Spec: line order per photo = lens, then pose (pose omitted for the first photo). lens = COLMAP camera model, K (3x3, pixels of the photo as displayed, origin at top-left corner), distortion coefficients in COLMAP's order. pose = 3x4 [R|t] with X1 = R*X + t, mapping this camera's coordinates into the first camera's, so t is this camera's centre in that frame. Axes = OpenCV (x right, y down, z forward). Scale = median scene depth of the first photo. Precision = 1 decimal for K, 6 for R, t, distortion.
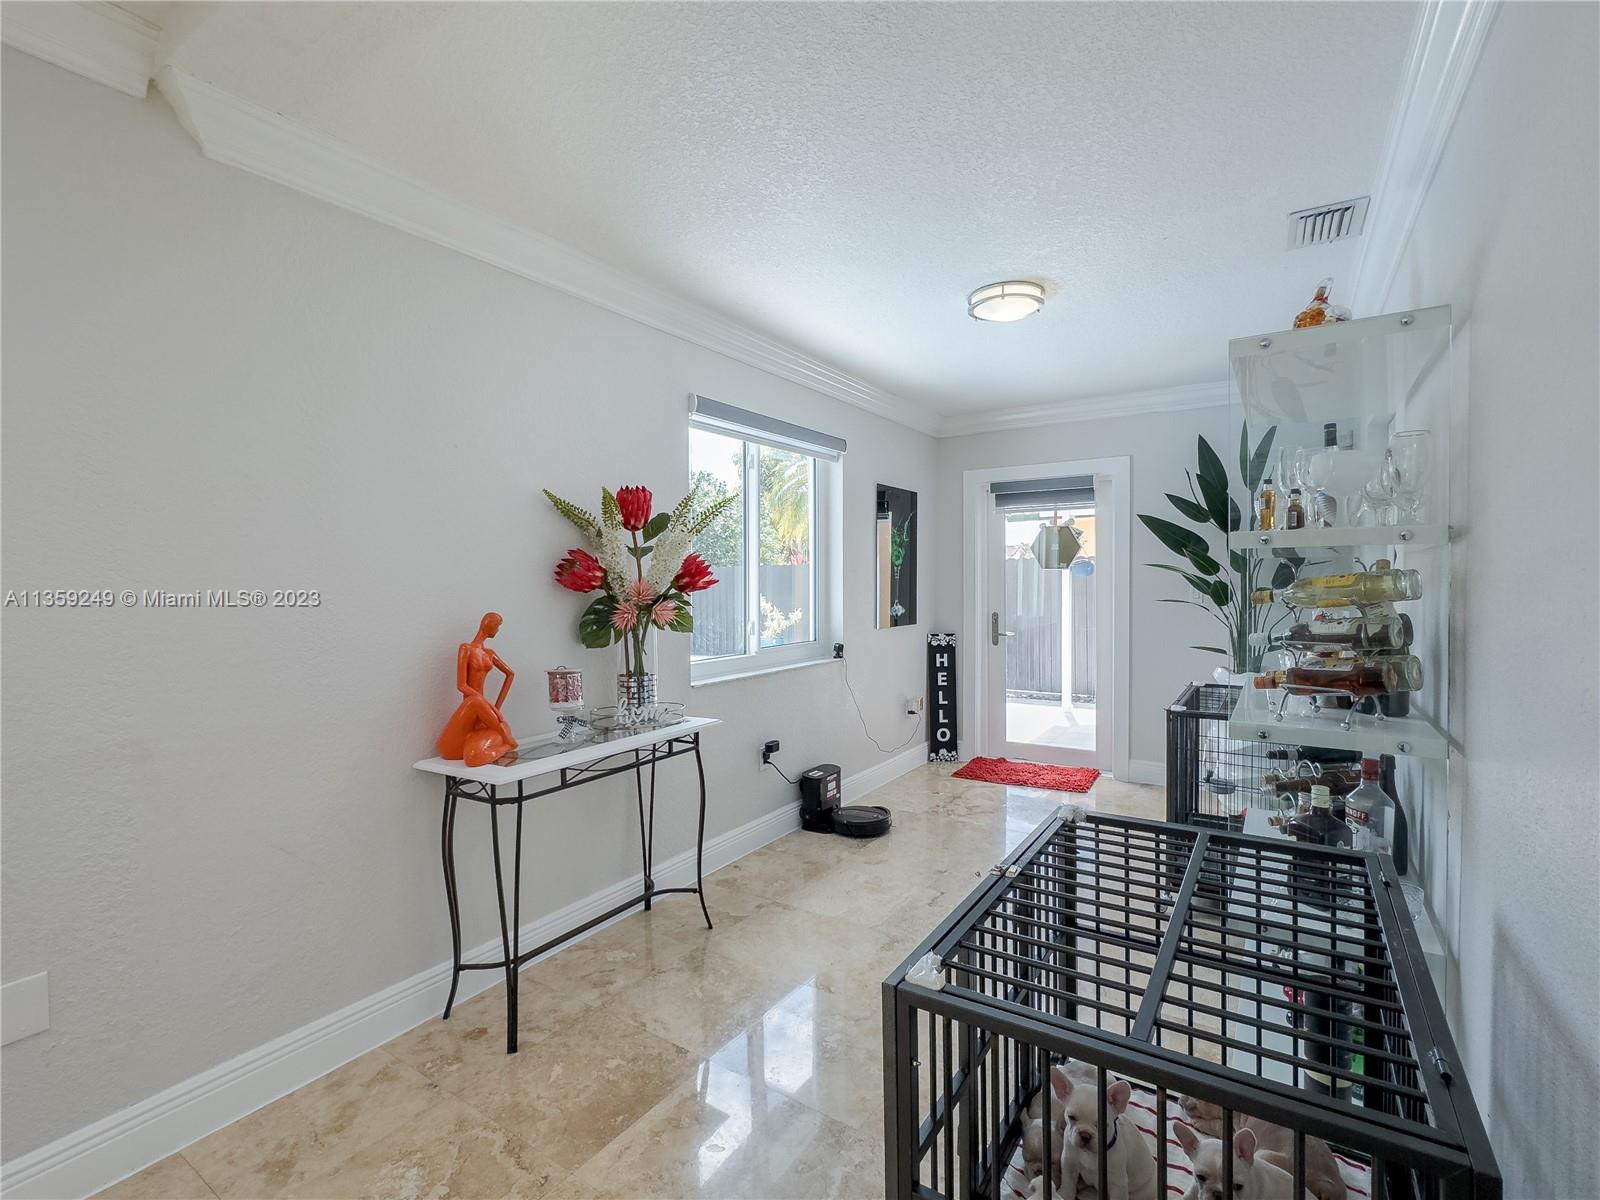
lens RADIAL K [[751.3, 0, 796.4], [0, 751.3, 597.8], [0, 0, 1]] dist [-0.006116, 0.001332]
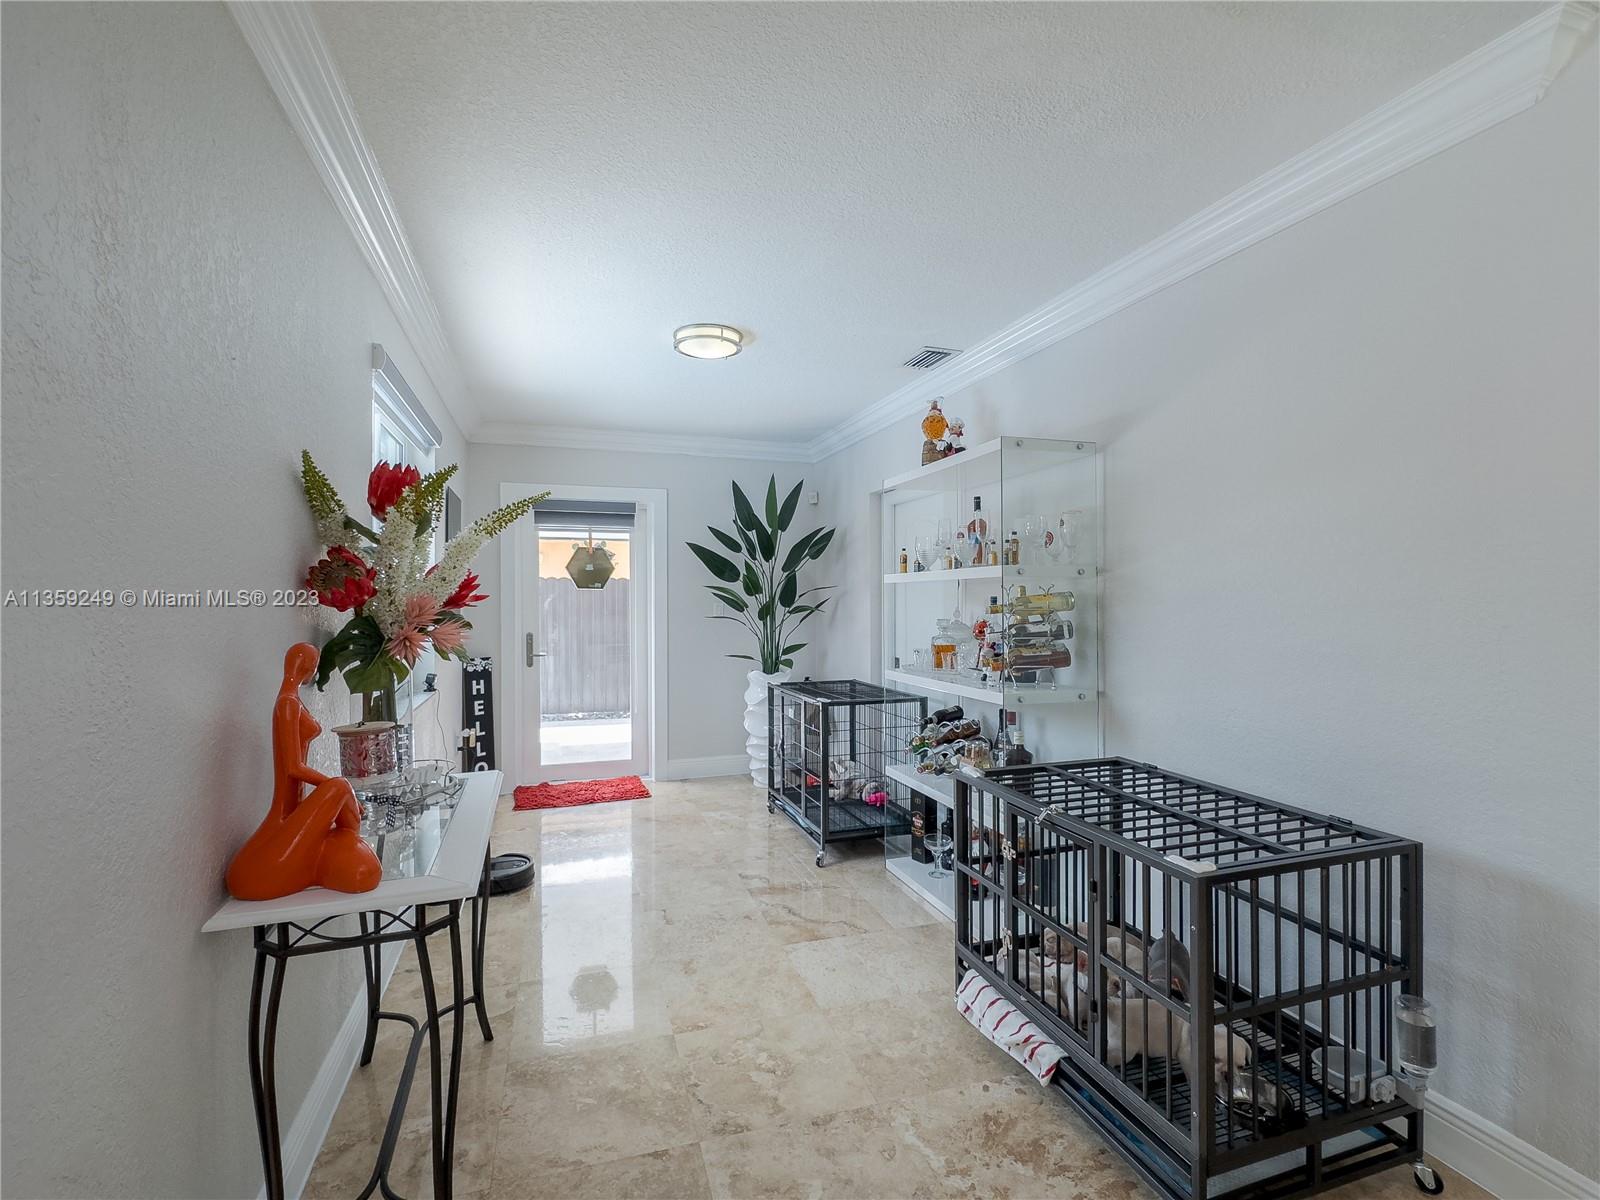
lens RADIAL K [[751.3, 0, 799.8], [0, 751.3, 597.3], [0, 0, 1]] dist [-0.006116, 0.001332]
pose [[0.617793, 0.008679, 0.786293, -0.296098], [0.015479, 0.999611, -0.023196, 0.001731], [-0.786188, 0.026502, 0.617418, 0.141235]]
